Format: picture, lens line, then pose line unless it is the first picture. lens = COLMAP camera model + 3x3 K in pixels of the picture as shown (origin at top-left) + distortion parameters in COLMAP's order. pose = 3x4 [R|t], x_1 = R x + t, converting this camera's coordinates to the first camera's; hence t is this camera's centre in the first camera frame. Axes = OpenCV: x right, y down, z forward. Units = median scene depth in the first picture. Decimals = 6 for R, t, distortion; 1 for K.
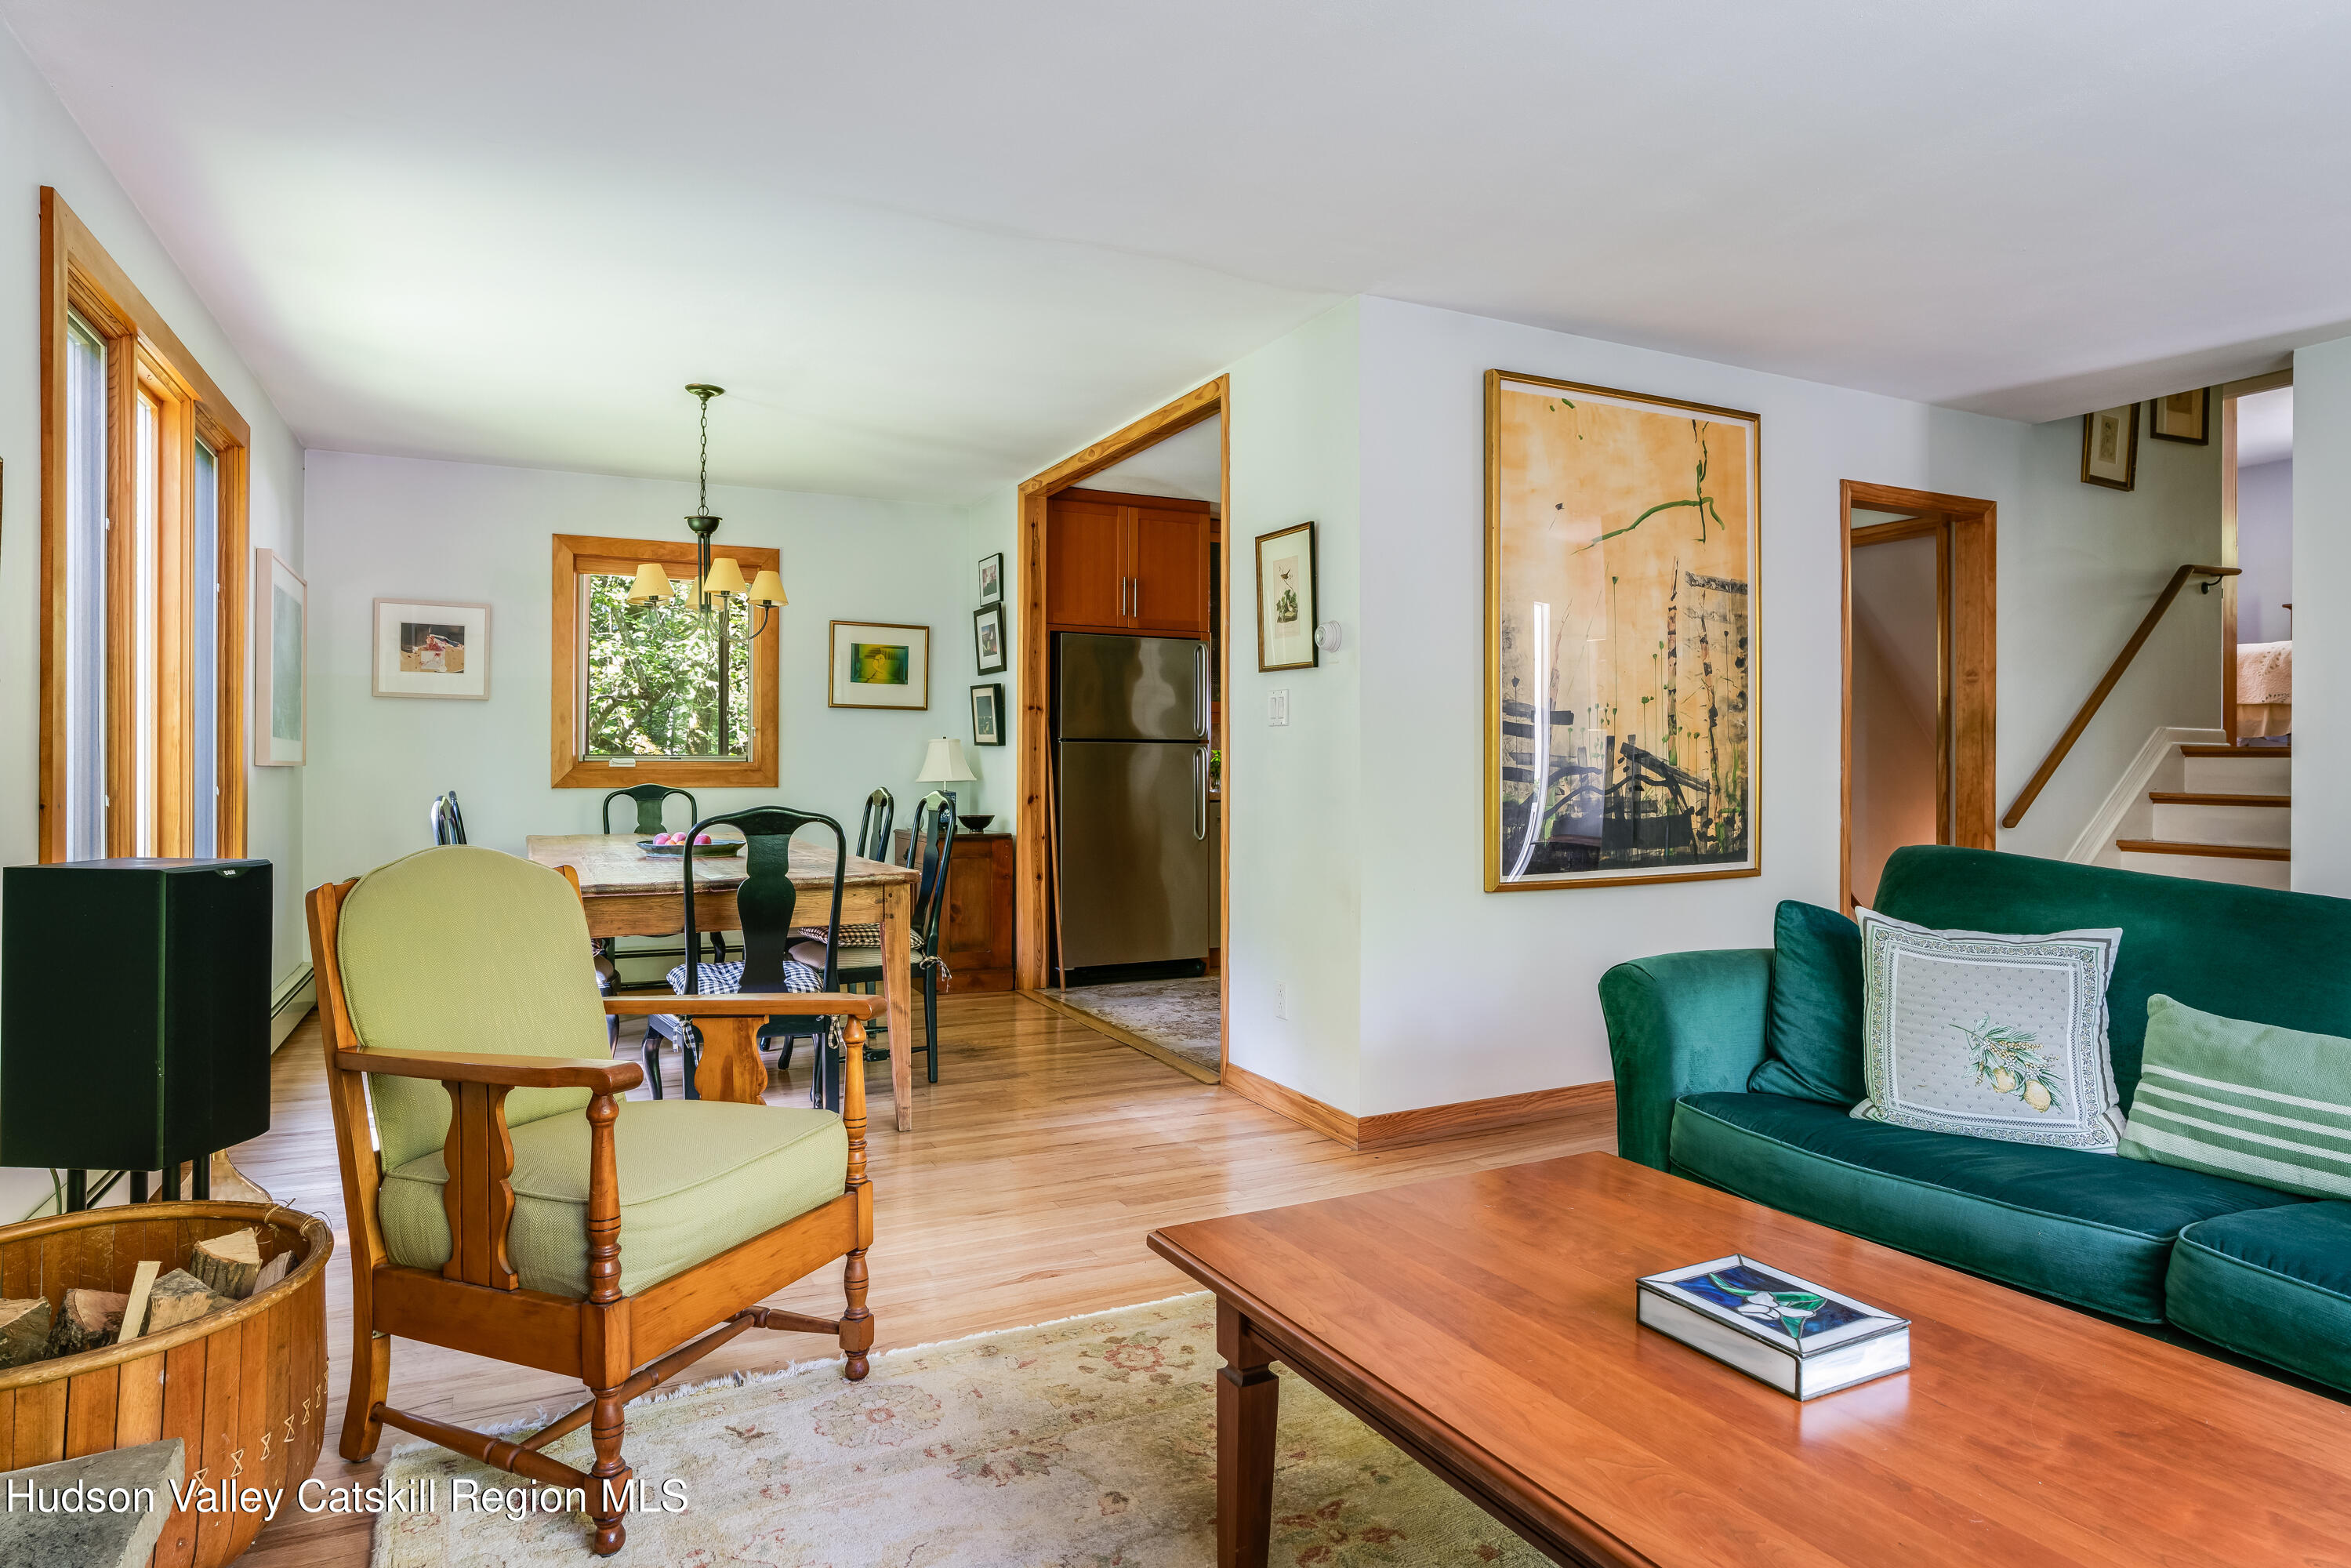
lens RADIAL K [[1283.0, 0, 1186.2], [0, 1283.0, 789.9], [0, 0, 1]] dist [-0.002610, -0.000300]
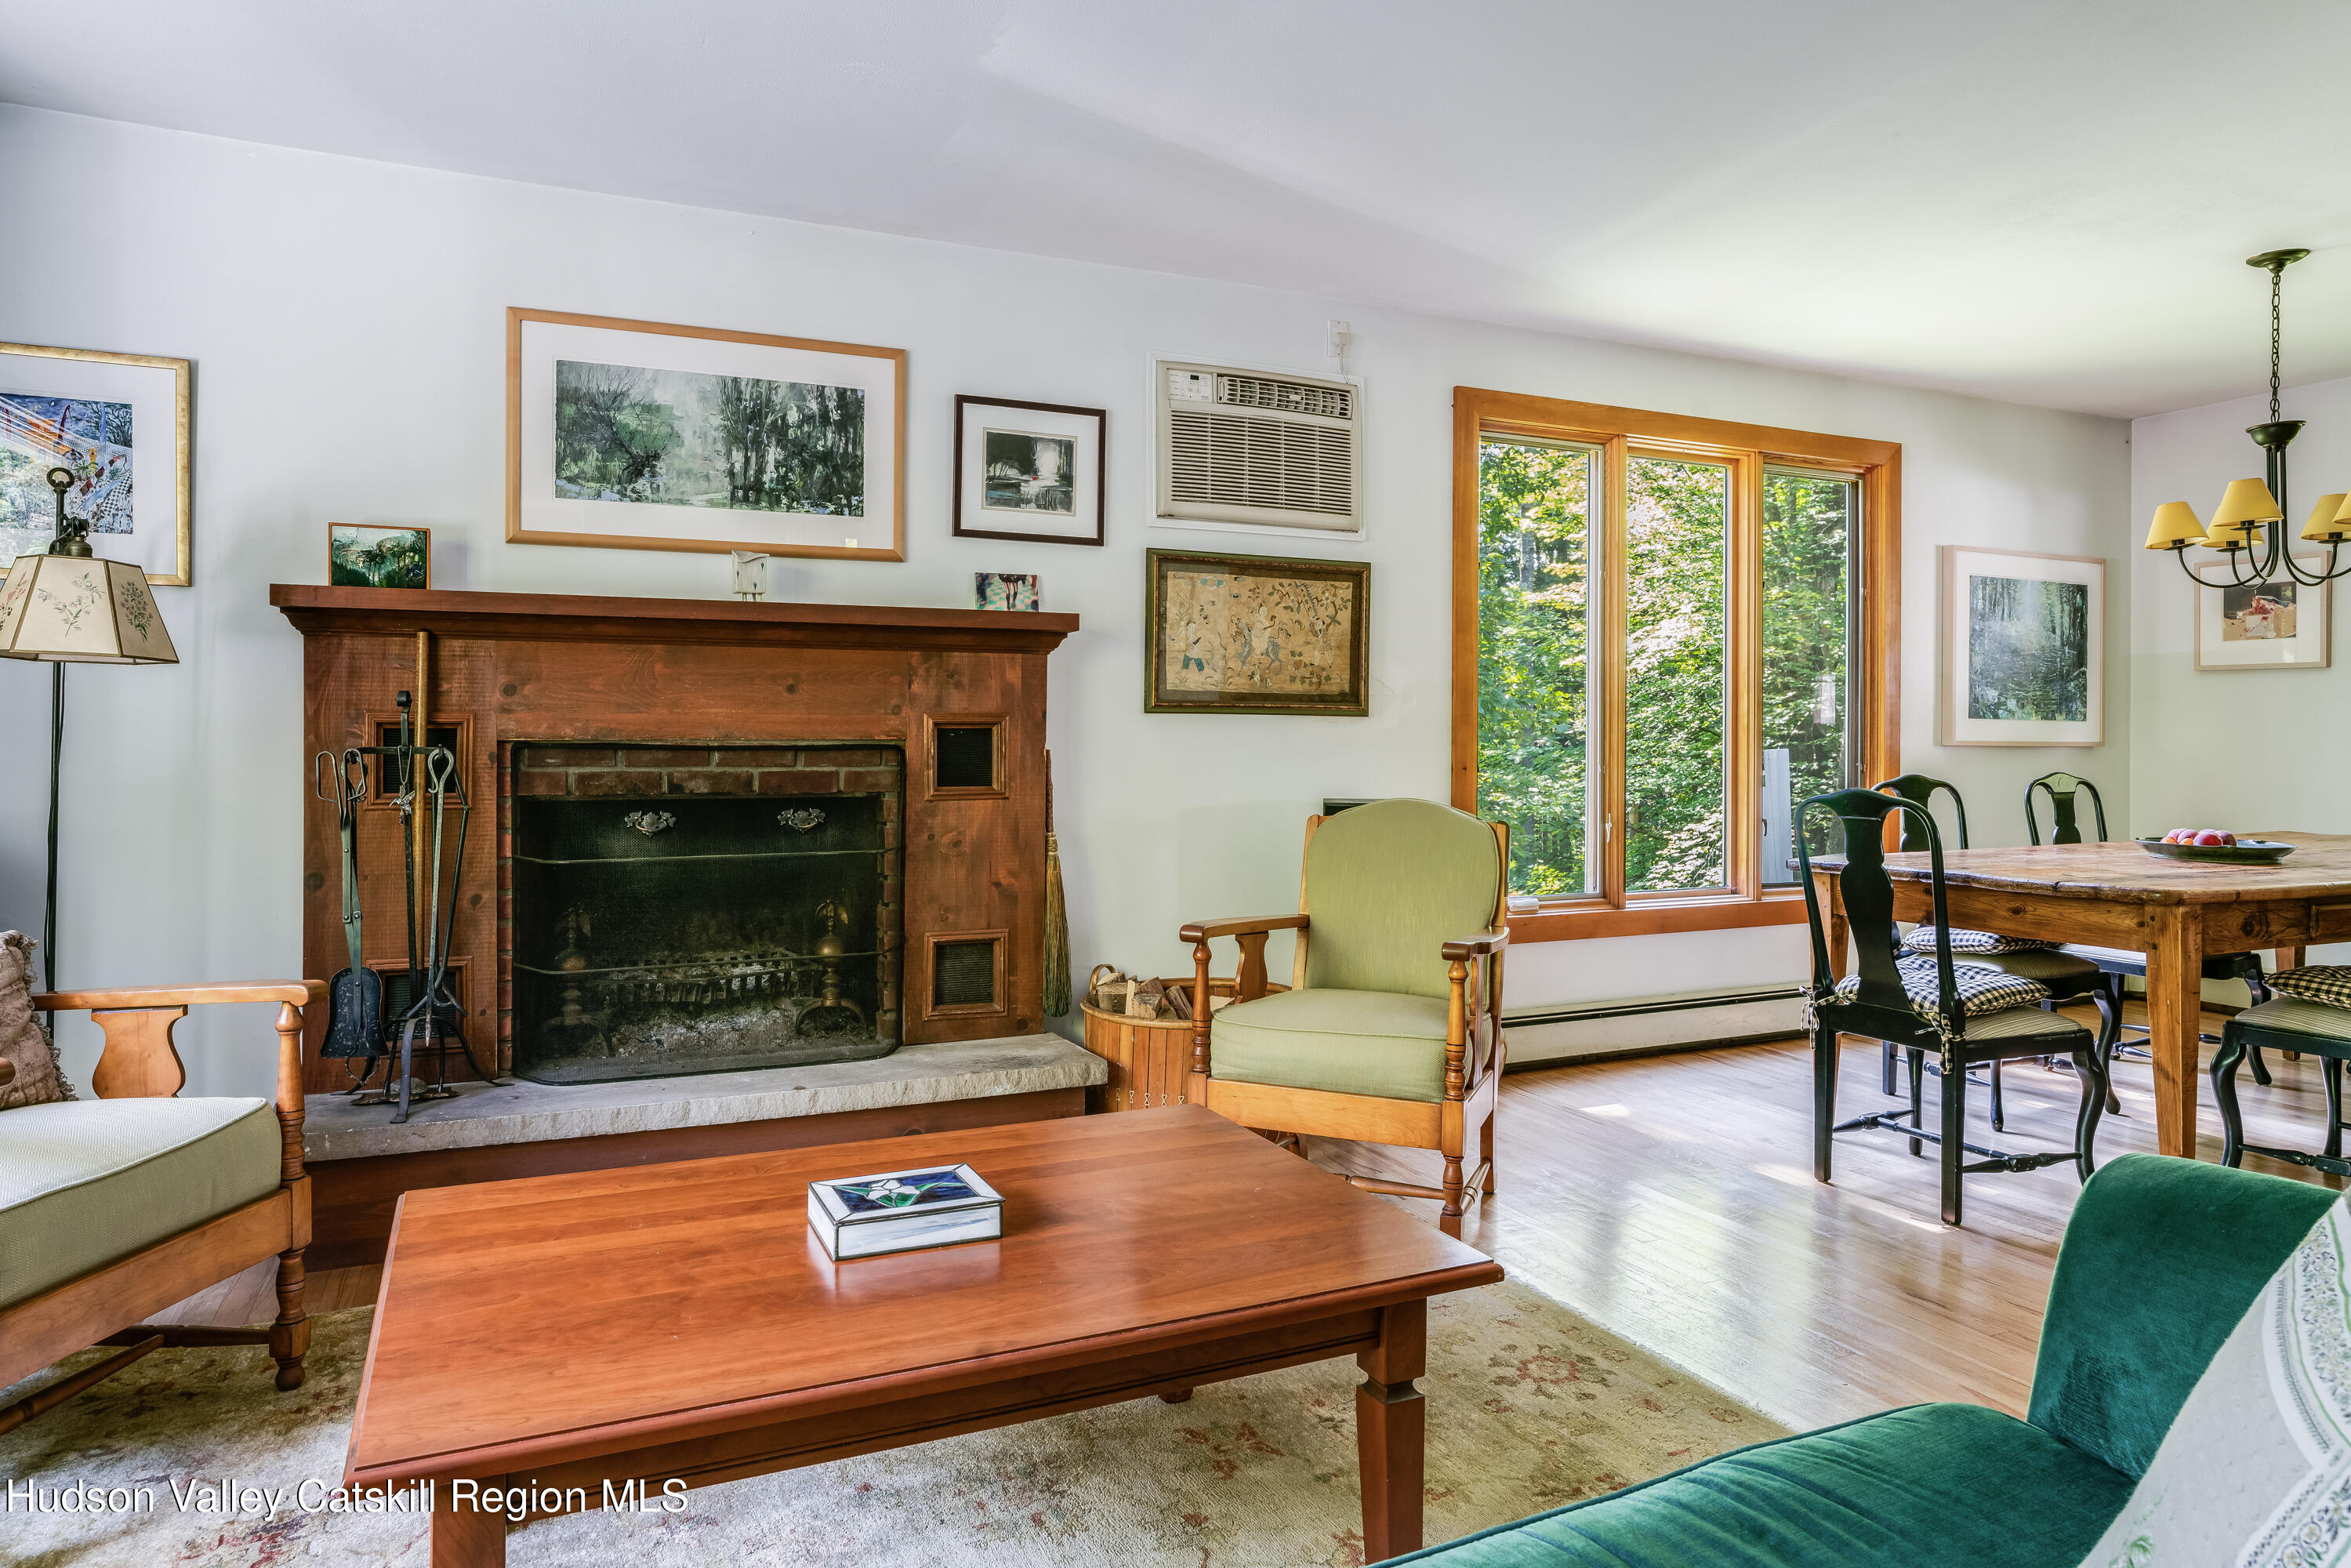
lens RADIAL K [[1438.1, 0, 1154.1], [0, 1438.1, 731.6], [0, 0, 1]] dist [-0.004796, 0.003641]
pose [[-0.043419, -0.009720, -0.999010, 0.418277], [-0.021758, 0.999725, -0.008781, -0.004597], [0.998820, 0.021355, -0.043618, 0.301770]]
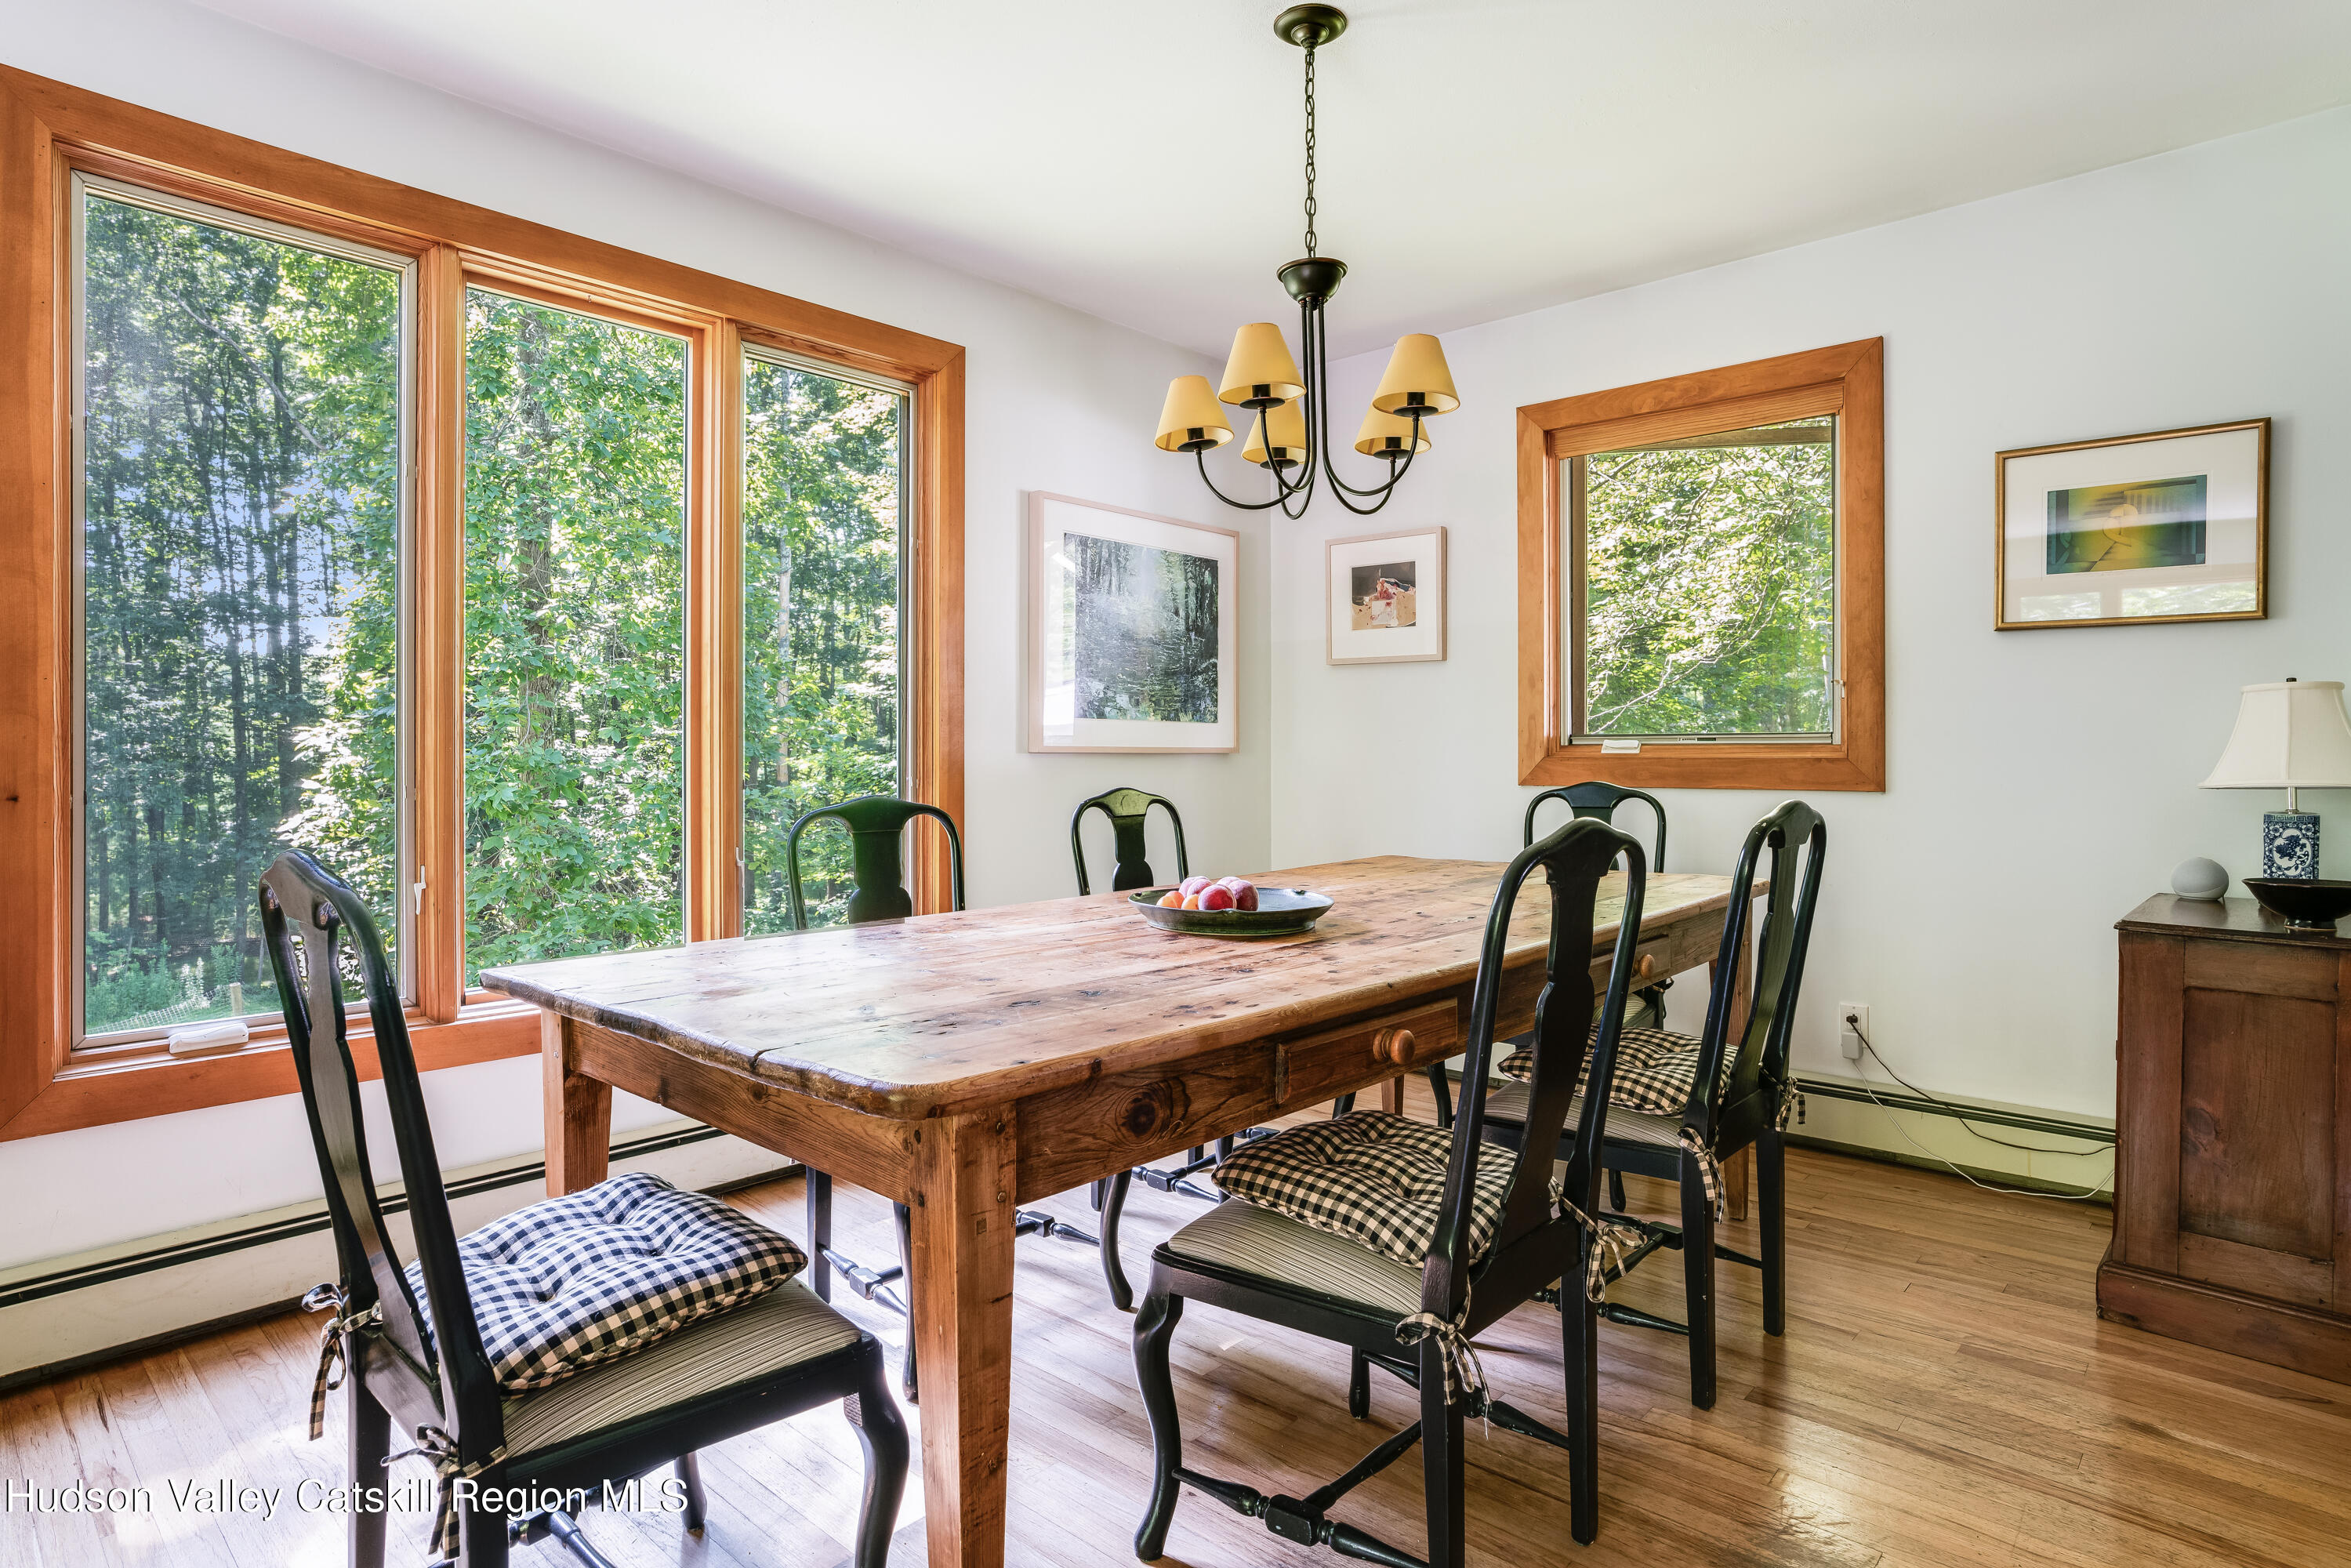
lens RADIAL K [[1260.6, 0, 1164.1], [0, 1260.6, 760.8], [0, 0, 1]] dist [-0.047169, 0.003585]
pose [[0.347864, 0.003708, -0.937538, 0.059724], [-0.016057, 0.999869, -0.002004, -0.010877], [0.937408, 0.015752, 0.347878, 0.631809]]
